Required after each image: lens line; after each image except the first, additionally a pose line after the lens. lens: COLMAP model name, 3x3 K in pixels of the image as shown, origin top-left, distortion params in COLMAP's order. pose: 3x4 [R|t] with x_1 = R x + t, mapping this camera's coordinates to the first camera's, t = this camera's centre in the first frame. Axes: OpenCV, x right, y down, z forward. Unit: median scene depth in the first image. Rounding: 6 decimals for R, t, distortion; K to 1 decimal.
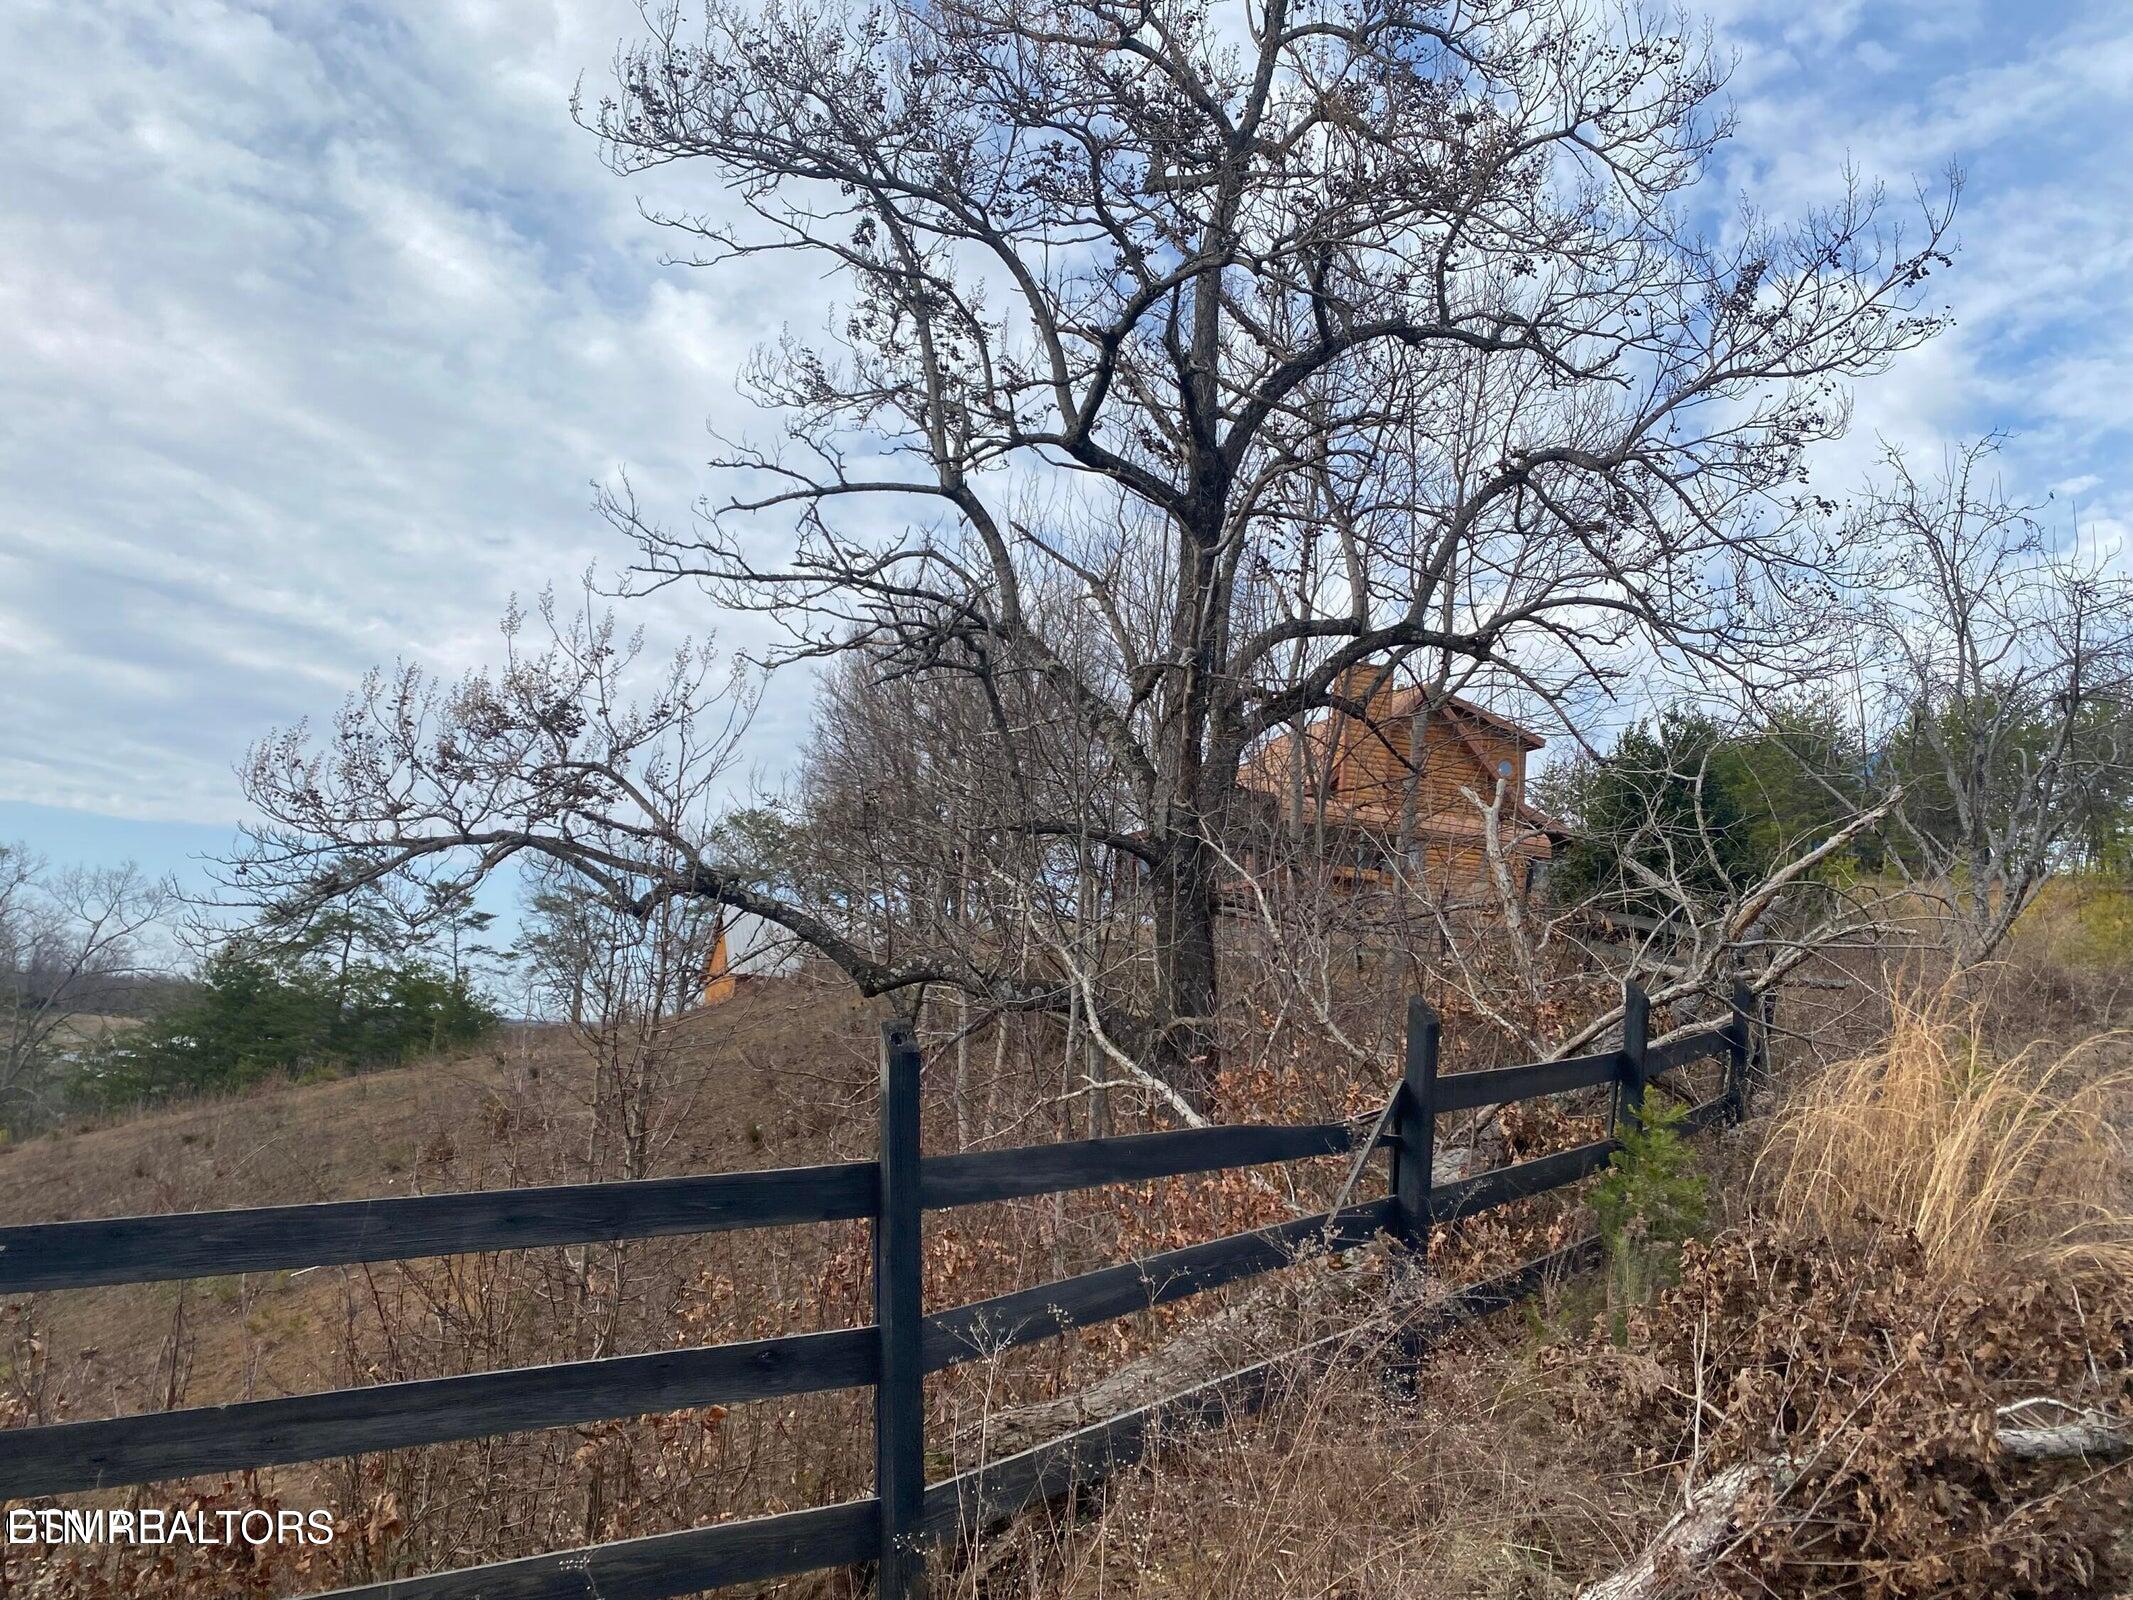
lens RADIAL K [[1655.4, 0, 1079.1], [0, 1655.4, 766.2], [0, 0, 1]] dist [0.031855, -0.018709]
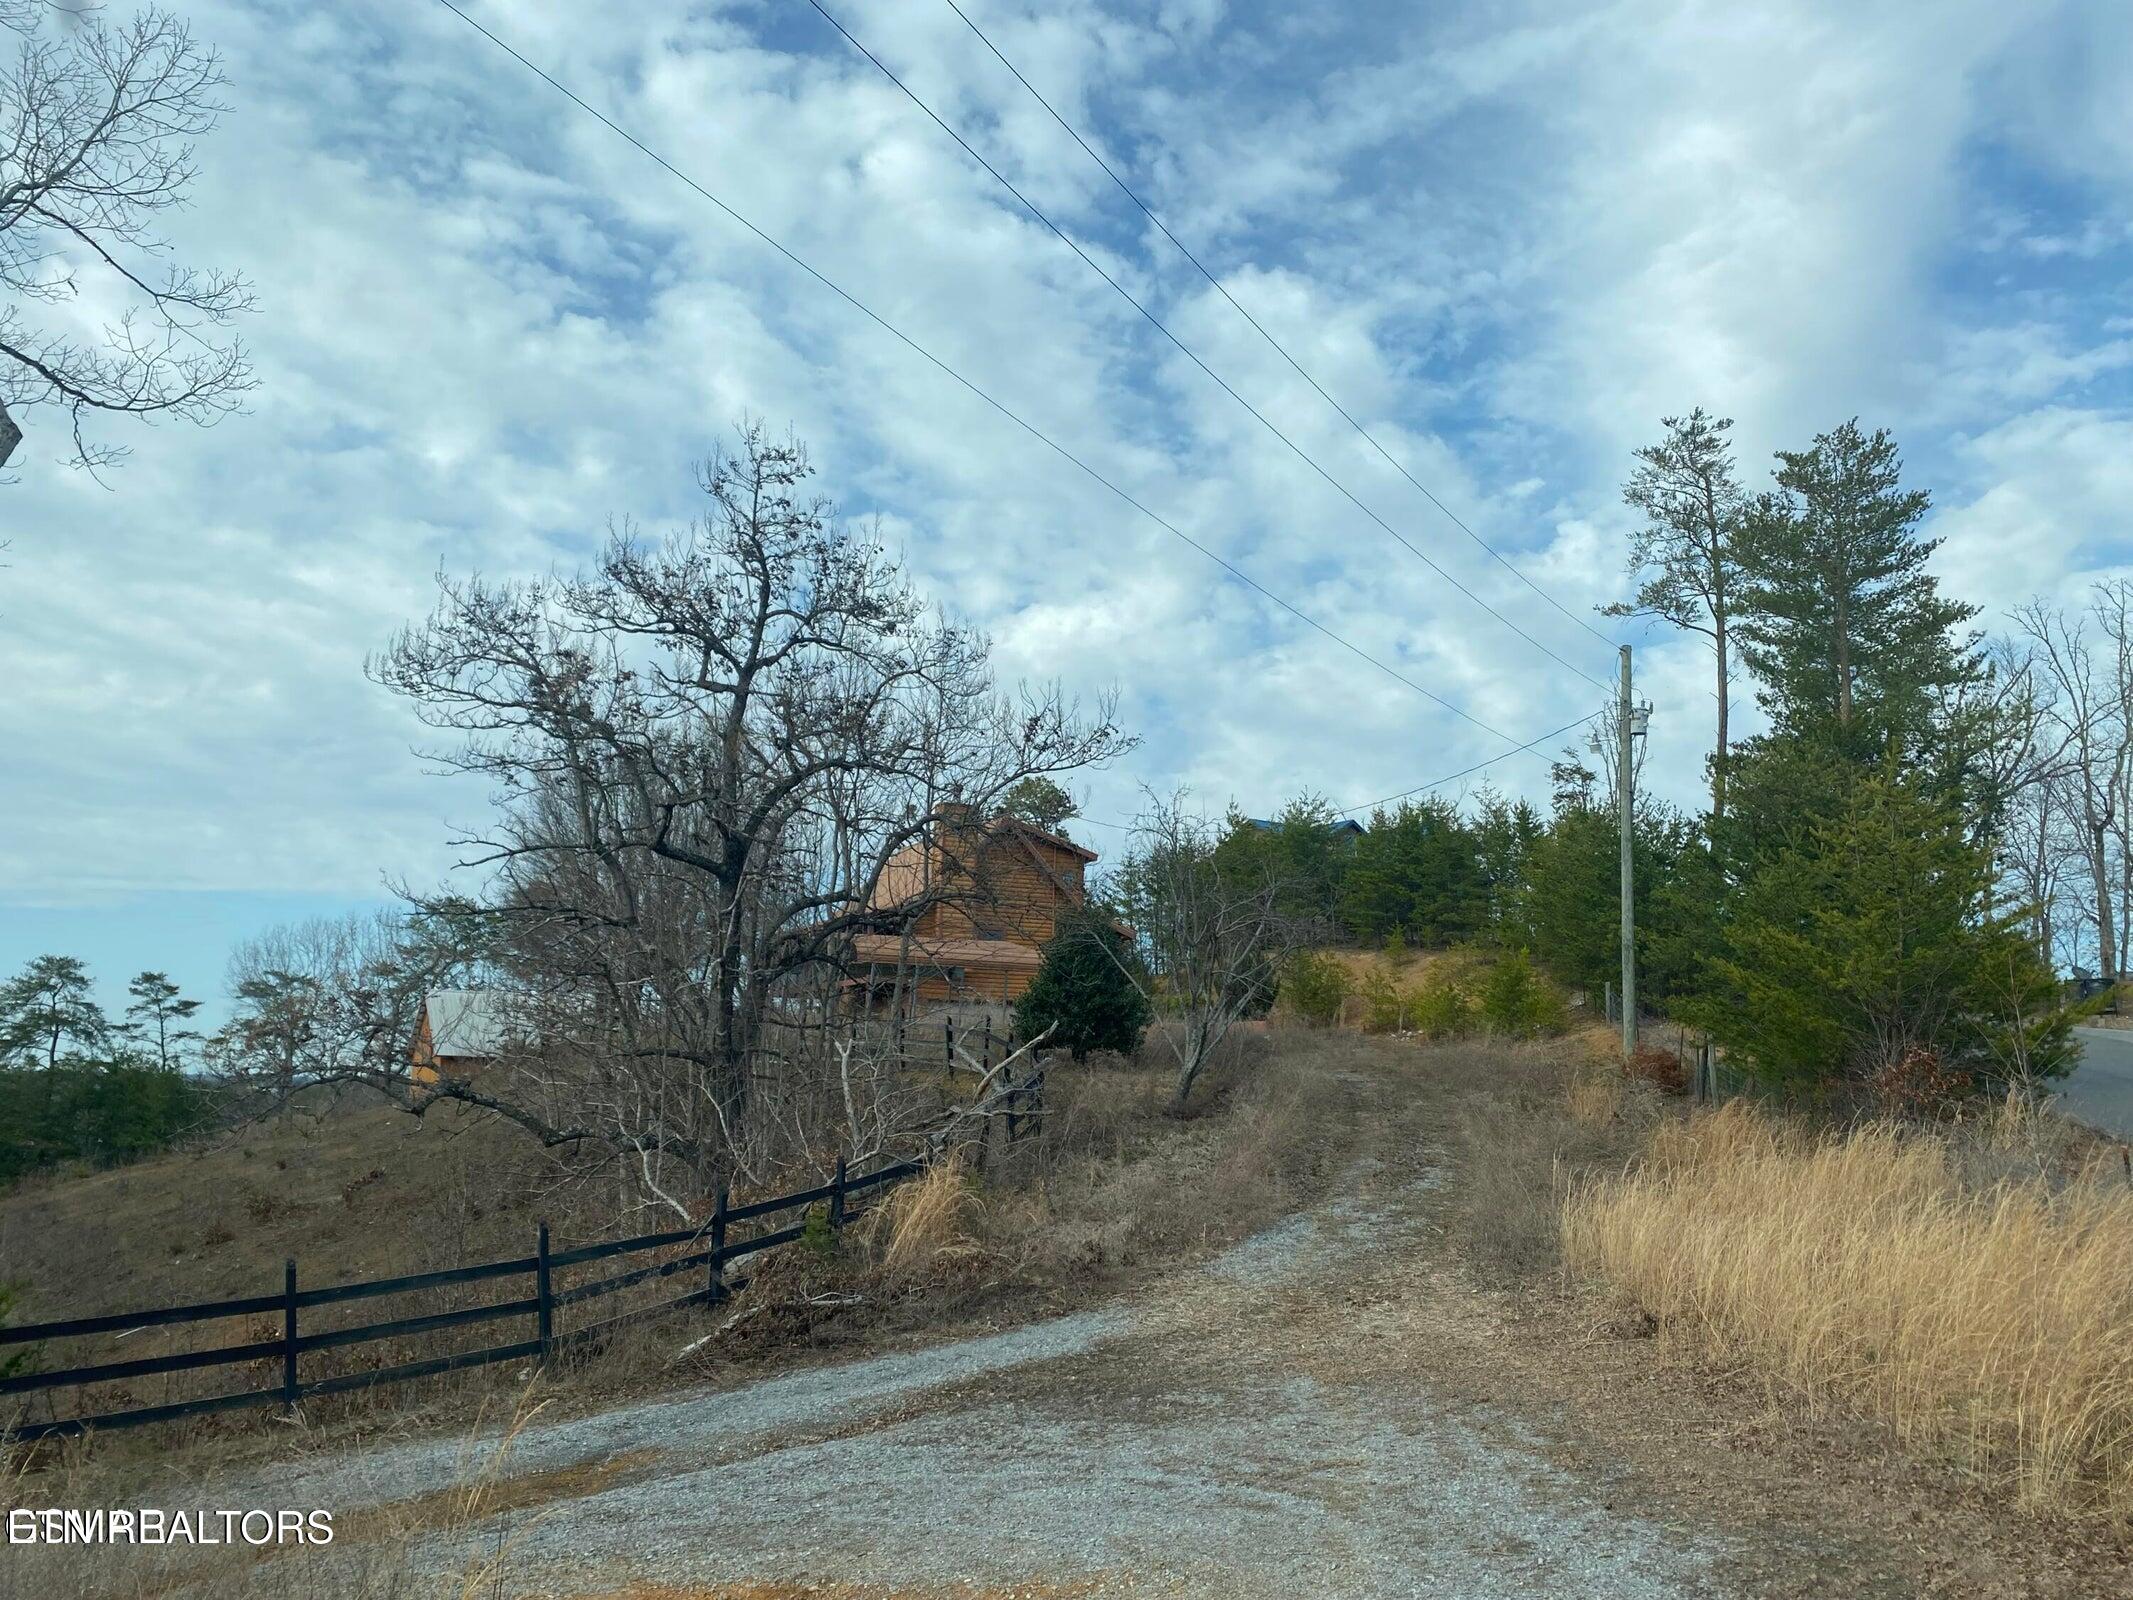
lens RADIAL K [[1655.4, 0, 1068.0], [0, 1655.4, 797.0], [0, 0, 1]] dist [0.031855, -0.018709]
pose [[0.985784, -0.028136, 0.165644, 0.025130], [0.026362, 0.999569, 0.012900, -0.044119], [-0.165935, -0.008350, 0.986101, -0.156900]]
